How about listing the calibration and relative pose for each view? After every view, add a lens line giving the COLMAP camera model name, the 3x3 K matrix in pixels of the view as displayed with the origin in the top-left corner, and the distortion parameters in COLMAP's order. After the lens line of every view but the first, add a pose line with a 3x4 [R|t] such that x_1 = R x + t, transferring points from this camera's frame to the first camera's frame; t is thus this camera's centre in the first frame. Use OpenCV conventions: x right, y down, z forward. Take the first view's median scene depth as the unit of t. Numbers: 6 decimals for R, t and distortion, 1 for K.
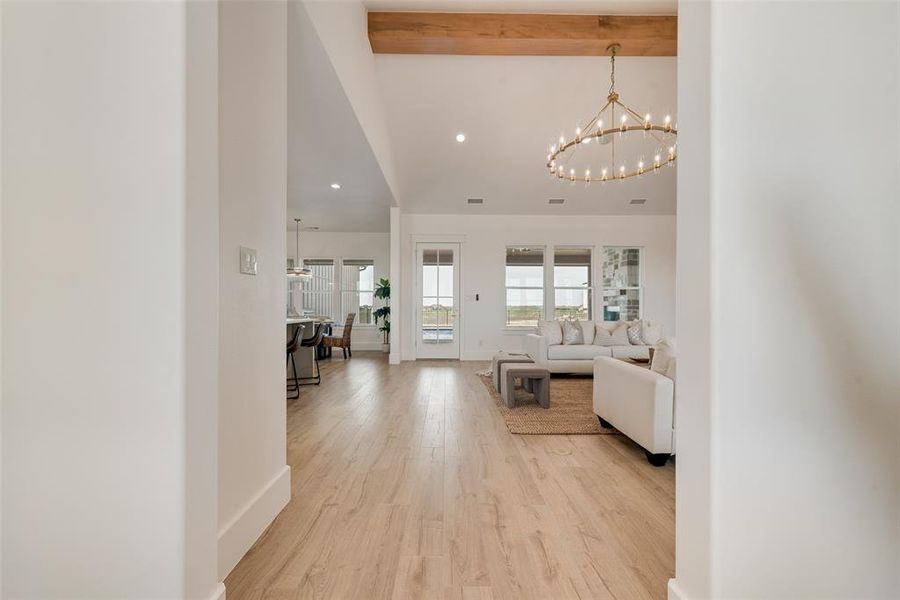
lens RADIAL K [[356.3, 0, 448.8], [0, 356.3, 302.5], [0, 0, 1]] dist [-0.001349, -0.000369]
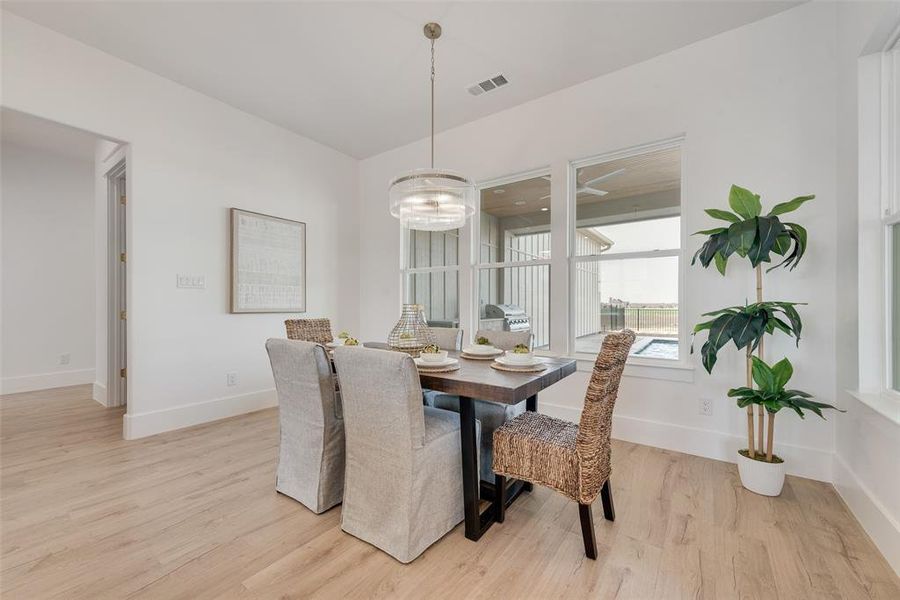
lens RADIAL K [[356.3, 0, 448.8], [0, 356.3, 302.5], [0, 0, 1]] dist [-0.001349, -0.000369]
pose [[0.804492, -0.003691, -0.593952, -0.203293], [0.007267, 0.999967, 0.003629, 0.009839], [0.593919, -0.007235, 0.804492, 0.677424]]
